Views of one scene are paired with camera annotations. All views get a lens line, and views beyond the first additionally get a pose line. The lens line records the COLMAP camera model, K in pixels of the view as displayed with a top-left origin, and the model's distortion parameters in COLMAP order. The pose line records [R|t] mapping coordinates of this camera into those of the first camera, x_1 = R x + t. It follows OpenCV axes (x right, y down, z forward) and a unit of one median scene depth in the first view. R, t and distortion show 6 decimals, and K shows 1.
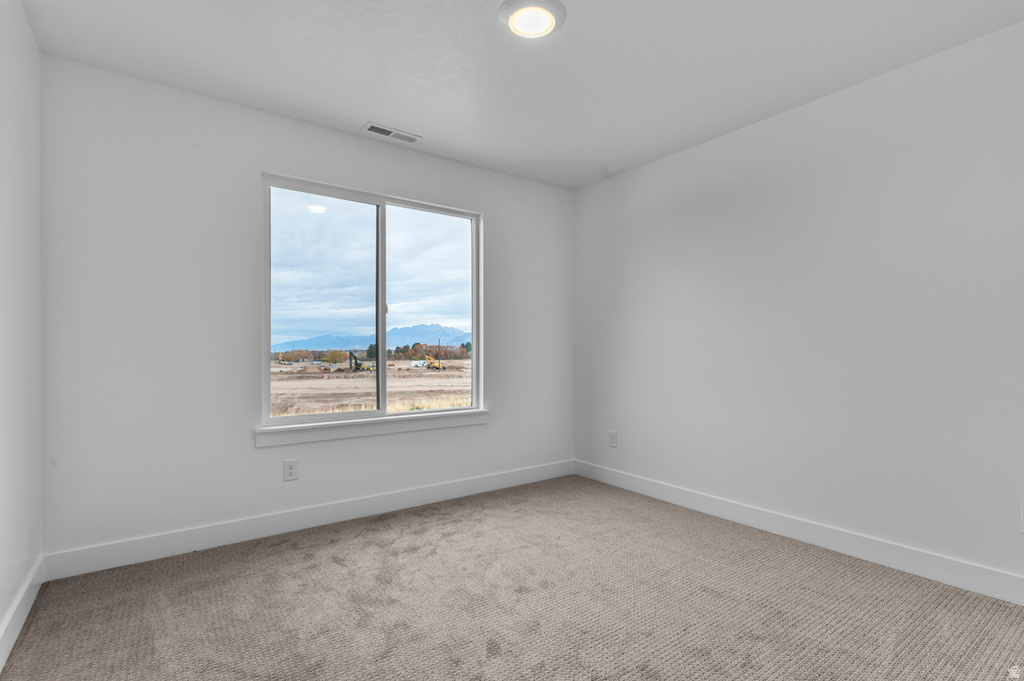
lens RADIAL K [[490.1, 0, 507.4], [0, 490.1, 345.2], [0, 0, 1]] dist [-0.003400, -0.000032]
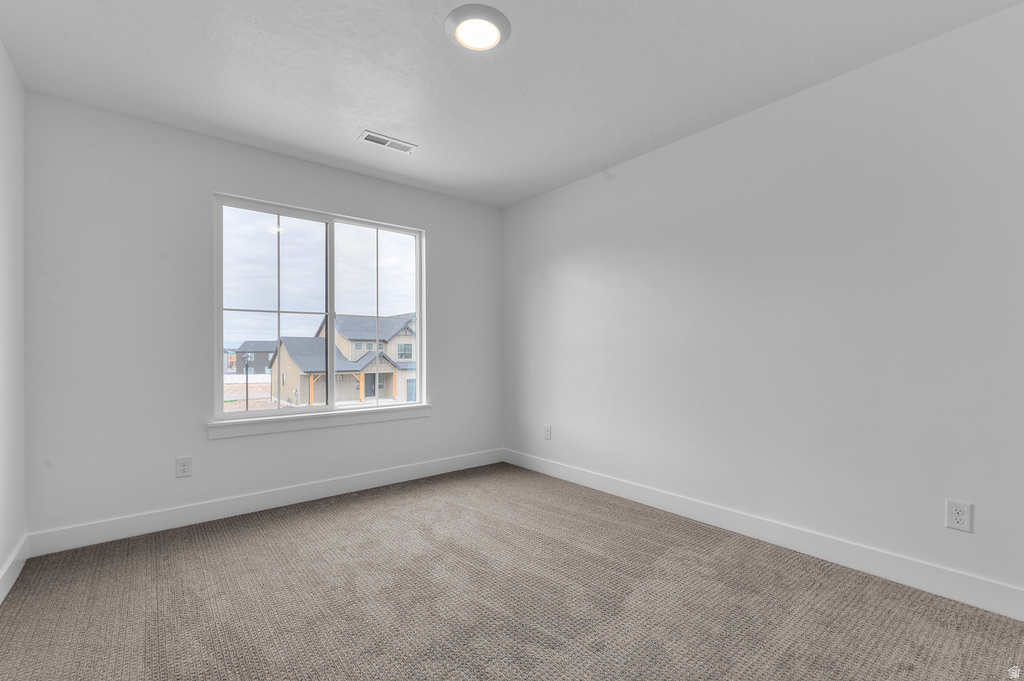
lens RADIAL K [[386.1, 0, 510.3], [0, 386.1, 346.2], [0, 0, 1]] dist [-0.003108, 0.000062]
pose [[0.999928, -0.003335, -0.011524, 0.173149], [0.003306, 0.999991, -0.002552, 0.001035], [0.011533, 0.002514, 0.999930, 0.123534]]
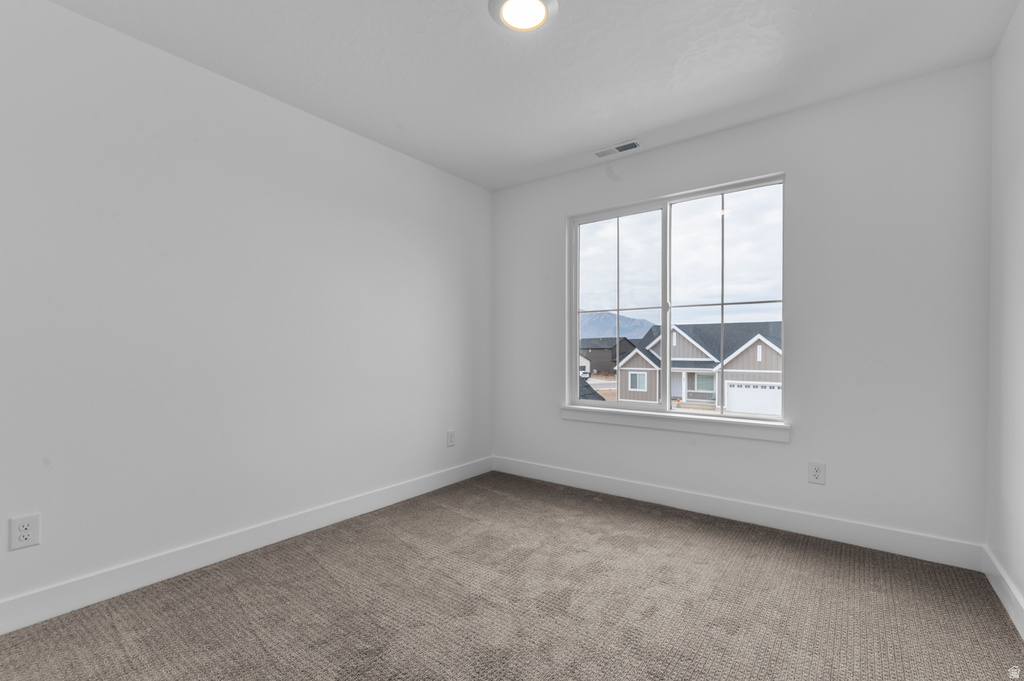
lens RADIAL K [[452.8, 0, 505.8], [0, 452.8, 344.8], [0, 0, 1]] dist [0.012344, 0.000814]
pose [[0.288238, -0.006256, -0.957538, 0.583517], [0.011323, 0.999931, -0.003124, 0.001945], [0.957492, -0.009942, 0.288289, 0.414508]]
